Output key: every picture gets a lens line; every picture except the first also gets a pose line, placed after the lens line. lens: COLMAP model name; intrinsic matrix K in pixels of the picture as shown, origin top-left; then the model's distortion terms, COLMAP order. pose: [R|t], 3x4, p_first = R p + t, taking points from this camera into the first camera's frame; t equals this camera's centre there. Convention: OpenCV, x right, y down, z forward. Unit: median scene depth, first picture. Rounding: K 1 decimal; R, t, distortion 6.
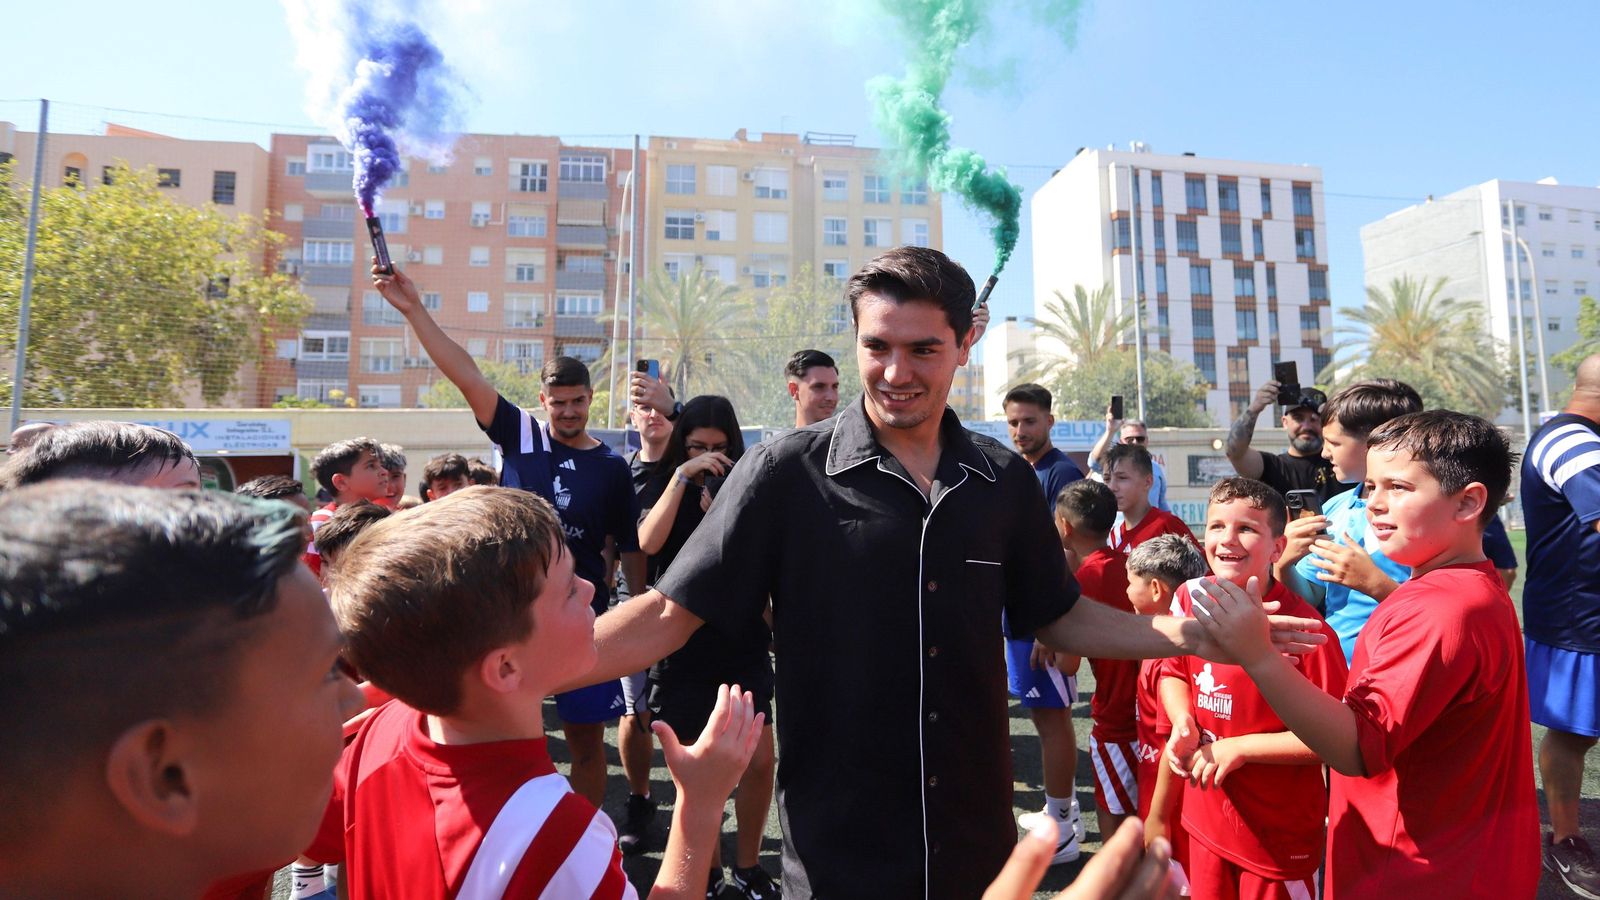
lens RADIAL K [[872.5, 0, 800.0], [0, 872.5, 450.0], [0, 0, 1]] dist [-0.038240, 0.001573]
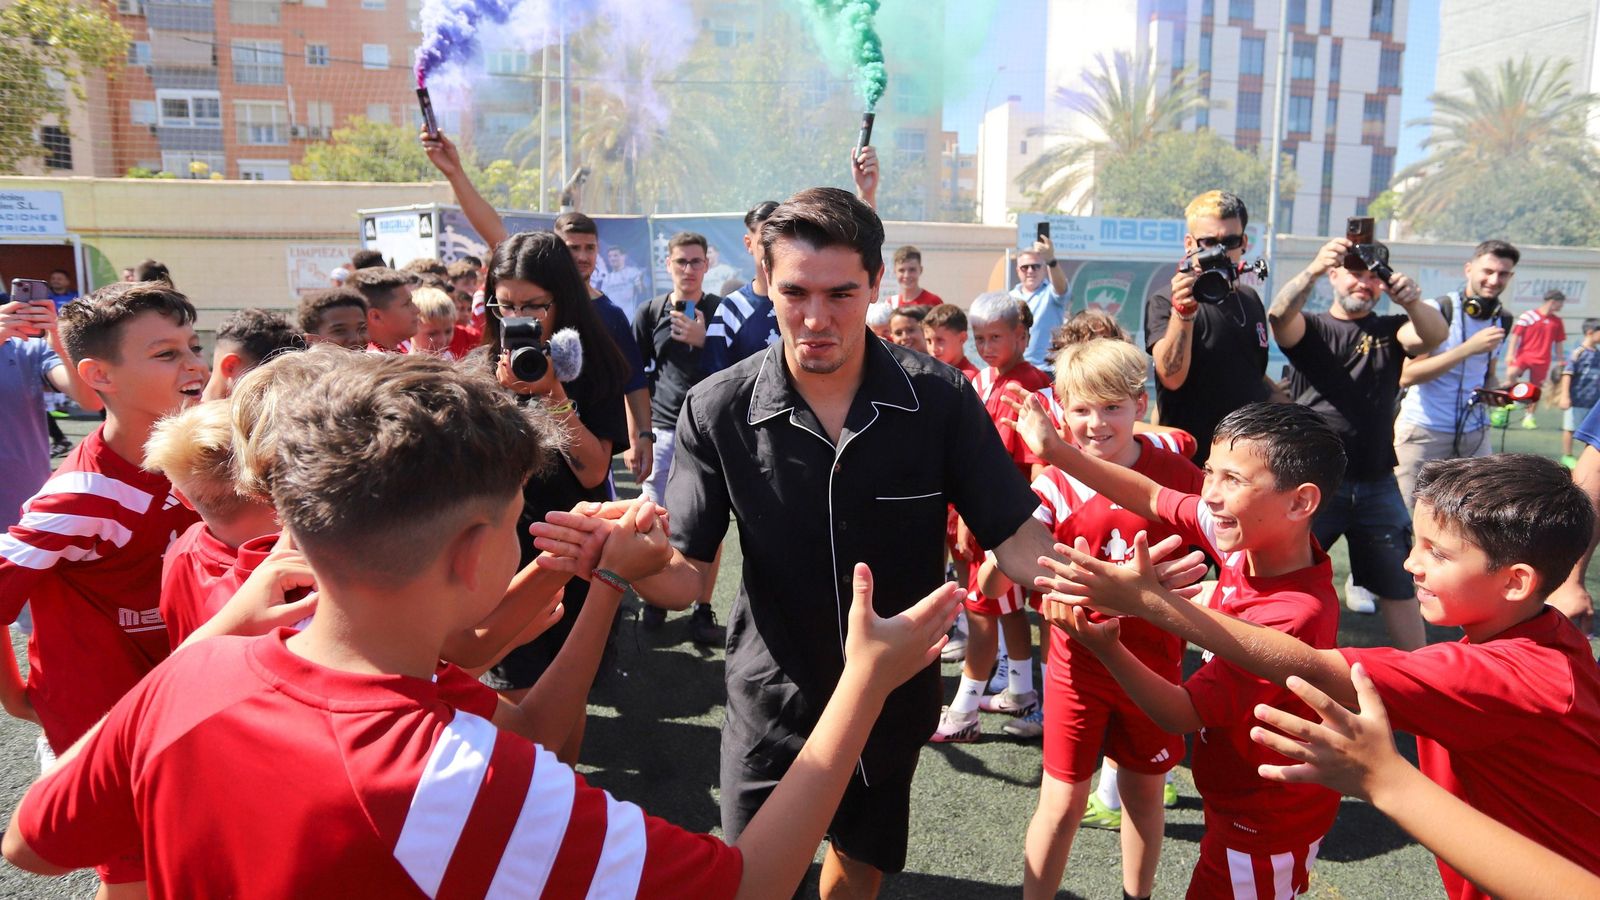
lens RADIAL K [[872.5, 0, 800.0], [0, 872.5, 450.0], [0, 0, 1]] dist [-0.038240, 0.001573]
pose [[0.997869, 0.009885, 0.064494, -0.025679], [-0.024132, 0.974280, 0.224046, 0.000265], [-0.060620, -0.225125, 0.972442, 0.135013]]
